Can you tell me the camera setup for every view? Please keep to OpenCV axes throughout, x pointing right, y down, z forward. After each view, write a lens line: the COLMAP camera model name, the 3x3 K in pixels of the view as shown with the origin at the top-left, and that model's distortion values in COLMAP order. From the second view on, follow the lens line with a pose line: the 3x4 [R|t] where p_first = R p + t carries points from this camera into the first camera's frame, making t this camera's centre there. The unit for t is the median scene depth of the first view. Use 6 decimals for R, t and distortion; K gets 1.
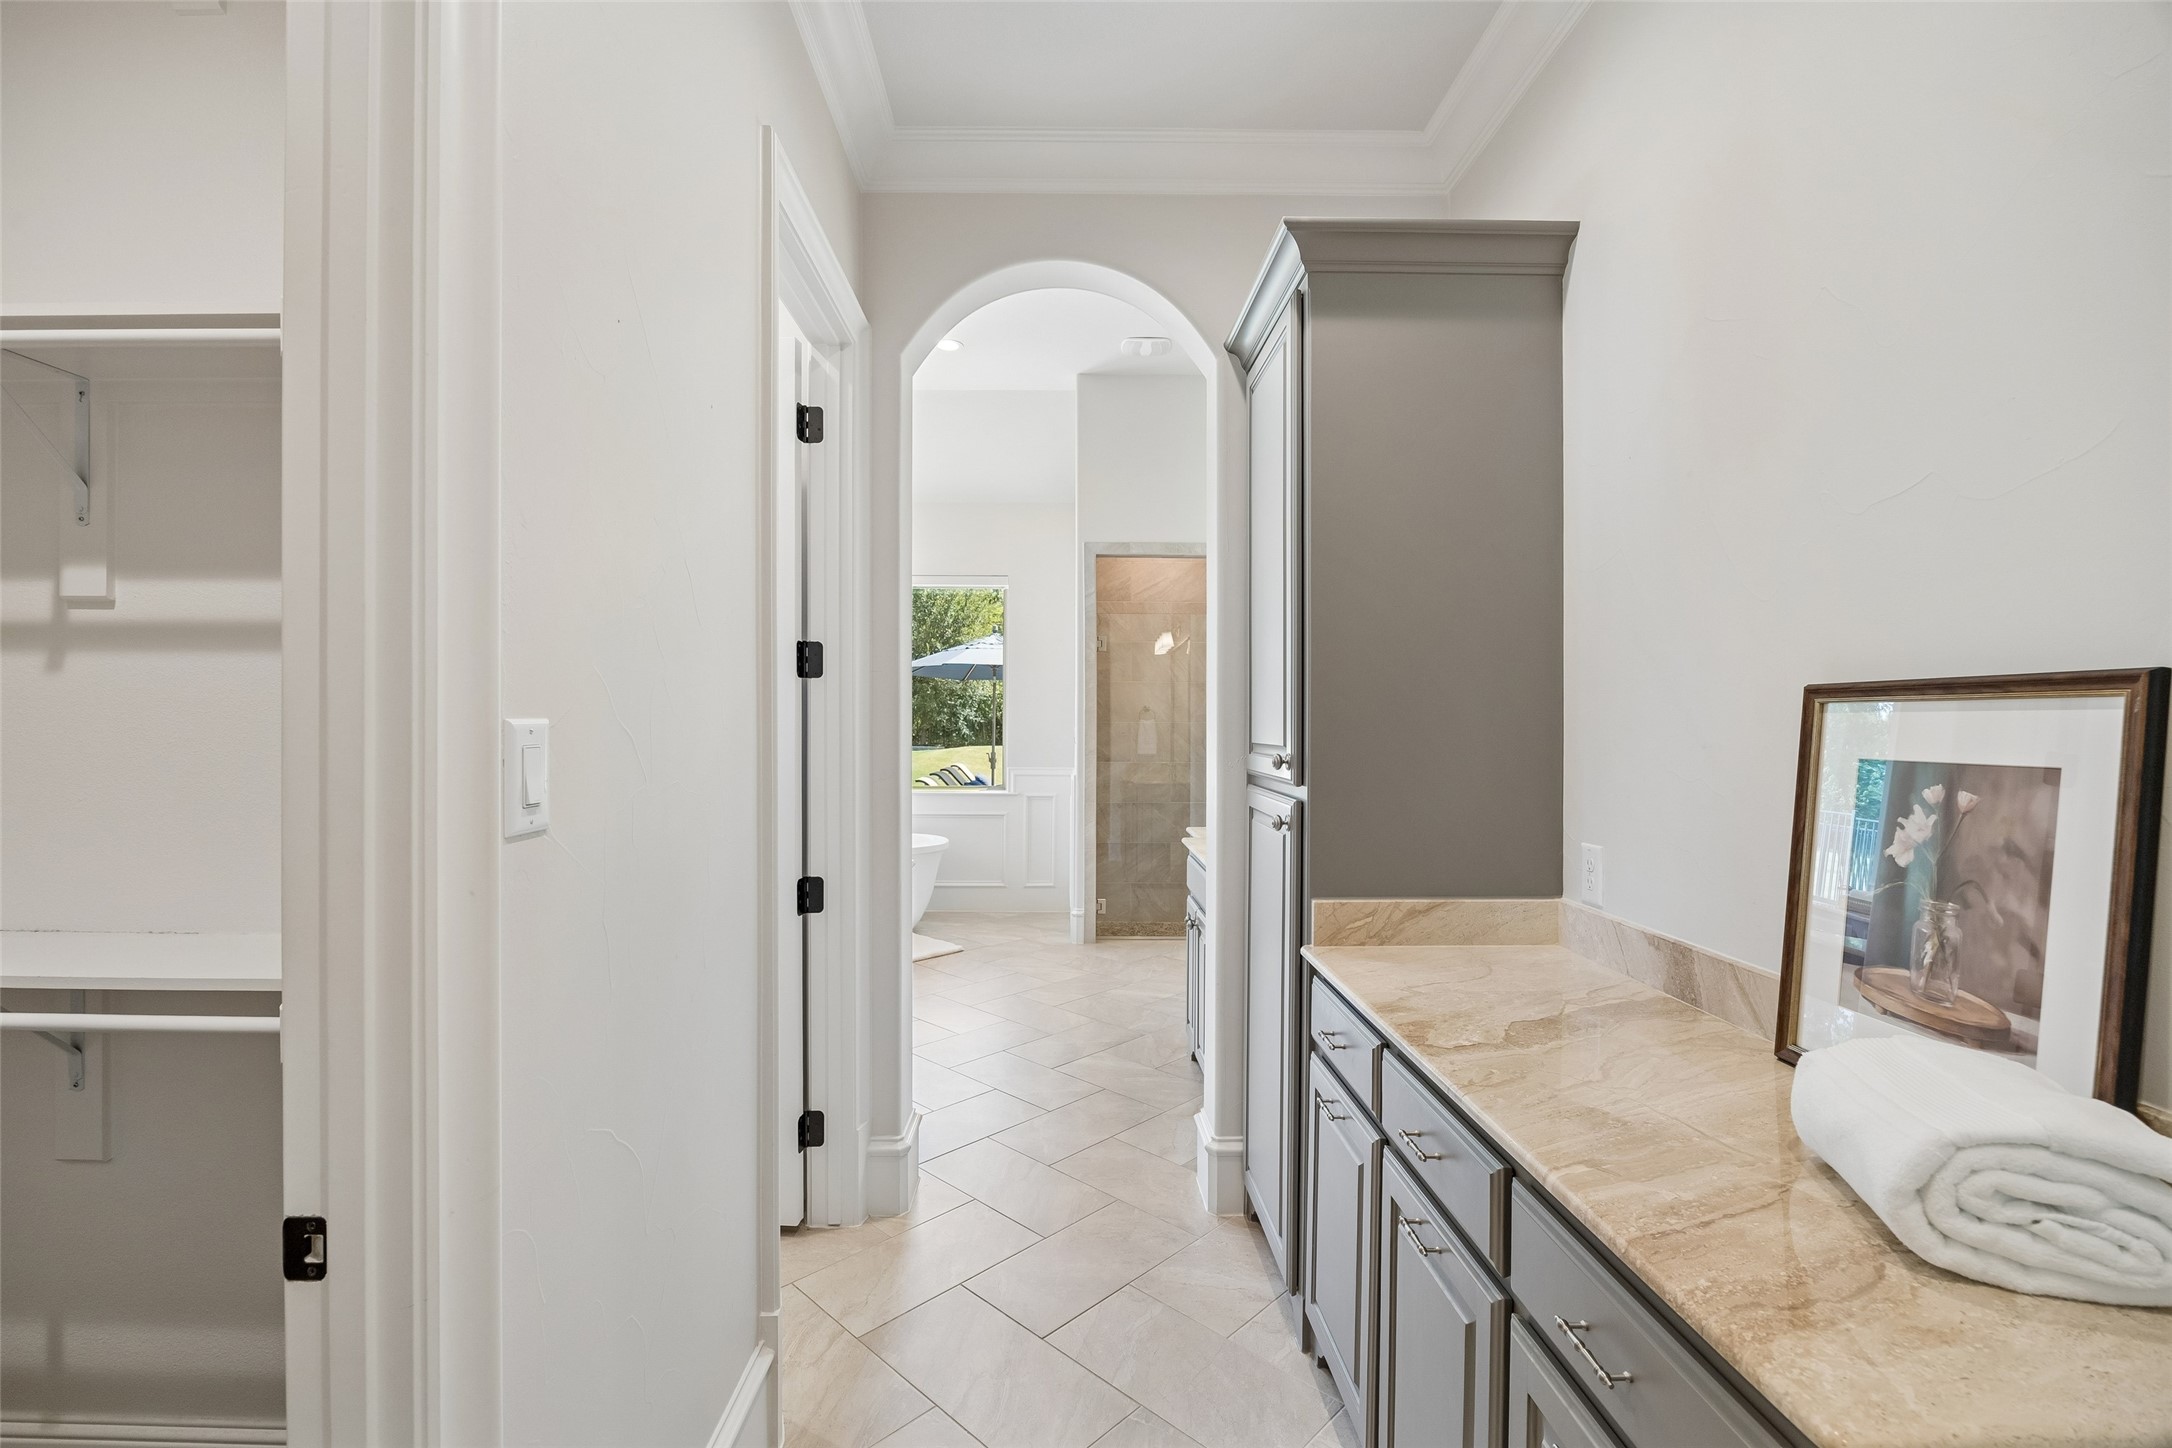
lens RADIAL K [[950.0, 0, 1079.9], [0, 950.0, 721.4], [0, 0, 1]] dist [-0.015588, 0.000246]
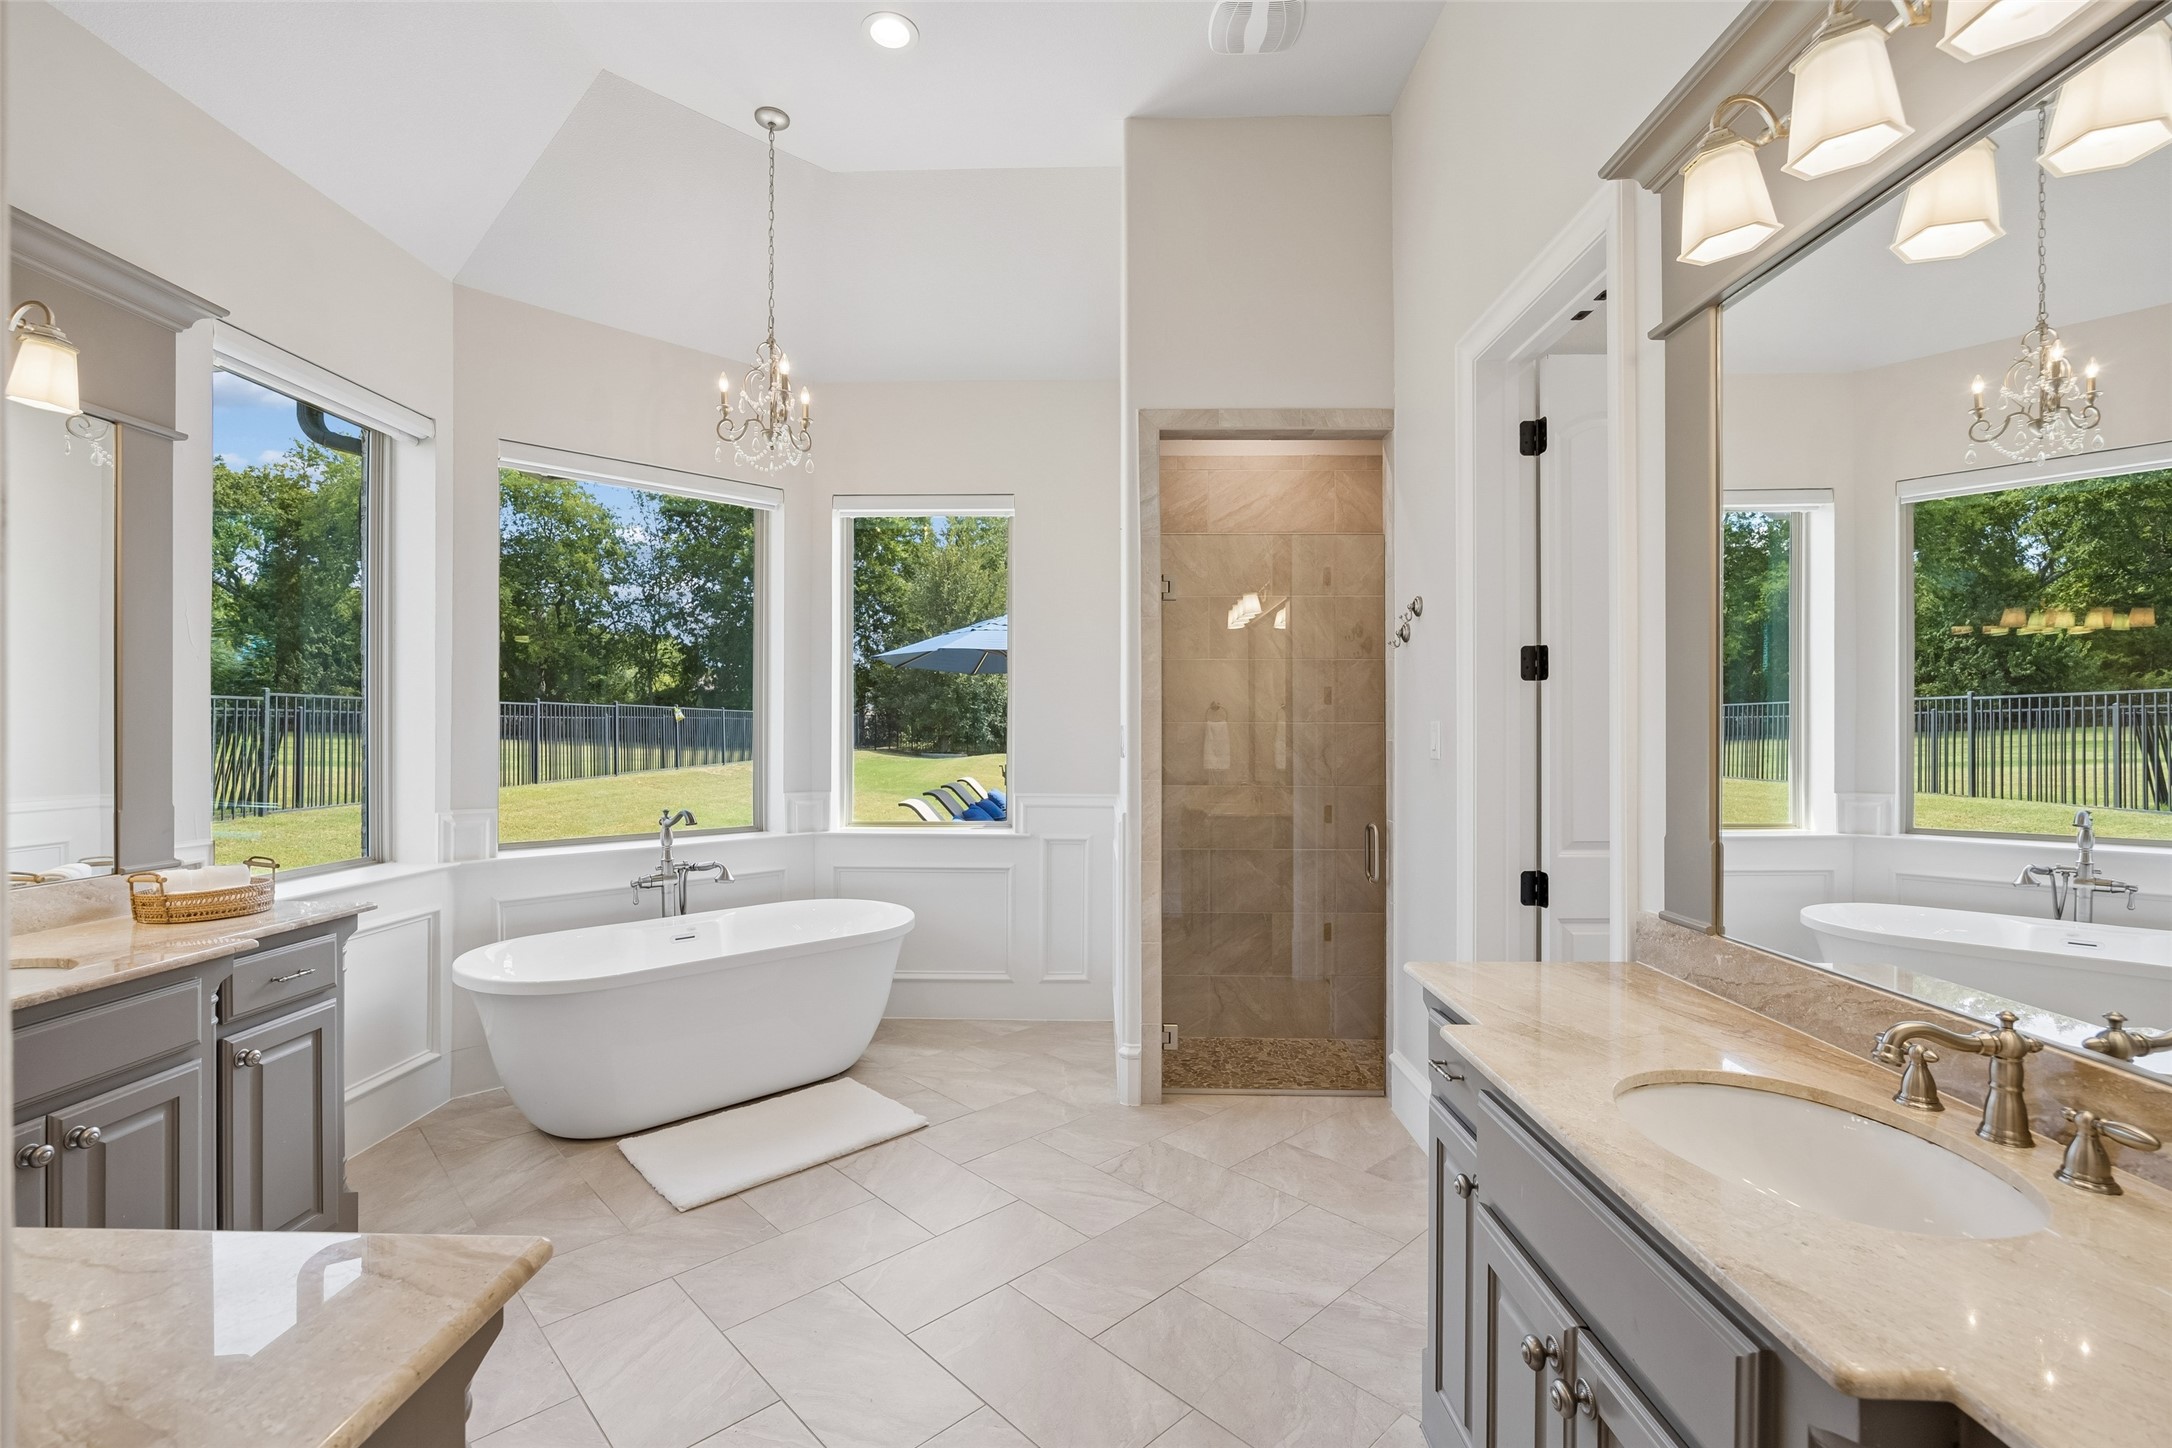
lens RADIAL K [[950.0, 0, 1079.9], [0, 950.0, 721.4], [0, 0, 1]] dist [-0.015588, 0.000246]
pose [[0.999501, -0.001645, -0.031546, -0.013757], [0.001424, 0.999974, -0.007012, 0.005525], [0.031556, 0.006964, 0.999478, 0.409643]]
